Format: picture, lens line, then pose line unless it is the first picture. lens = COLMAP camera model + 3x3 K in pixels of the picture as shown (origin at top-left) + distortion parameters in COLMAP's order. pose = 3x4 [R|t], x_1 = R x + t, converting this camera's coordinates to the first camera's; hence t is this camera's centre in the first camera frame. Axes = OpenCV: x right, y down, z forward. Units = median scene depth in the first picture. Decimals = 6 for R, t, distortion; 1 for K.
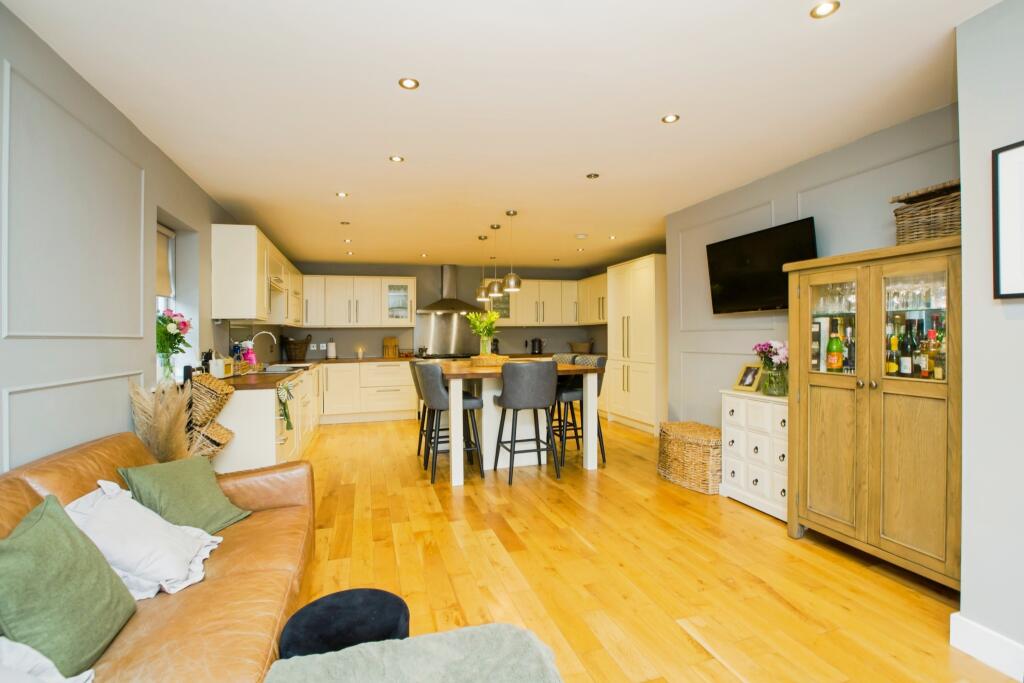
lens RADIAL K [[469.1, 0, 512.1], [0, 469.1, 334.0], [0, 0, 1]] dist [-0.031709, 0.000451]
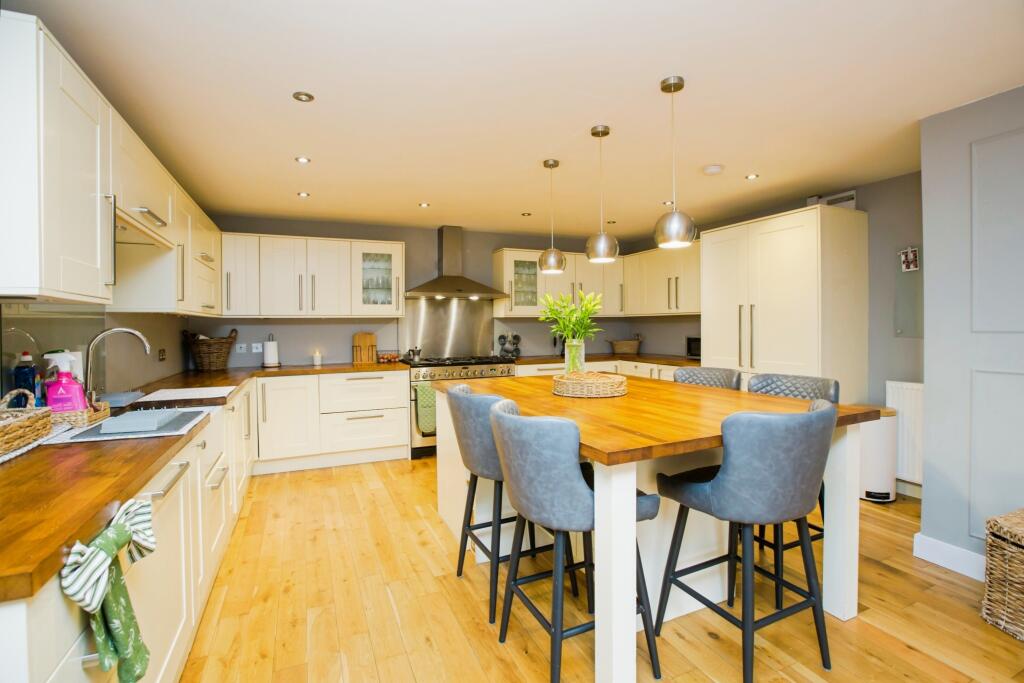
lens RADIAL K [[469.1, 0, 514.7], [0, 469.1, 335.2], [0, 0, 1]] dist [-0.031709, 0.000451]
pose [[0.992581, 0.001853, 0.121573, -0.134933], [-0.004949, 0.999671, 0.025169, -0.008165], [-0.121487, -0.025584, 0.992263, 0.332961]]
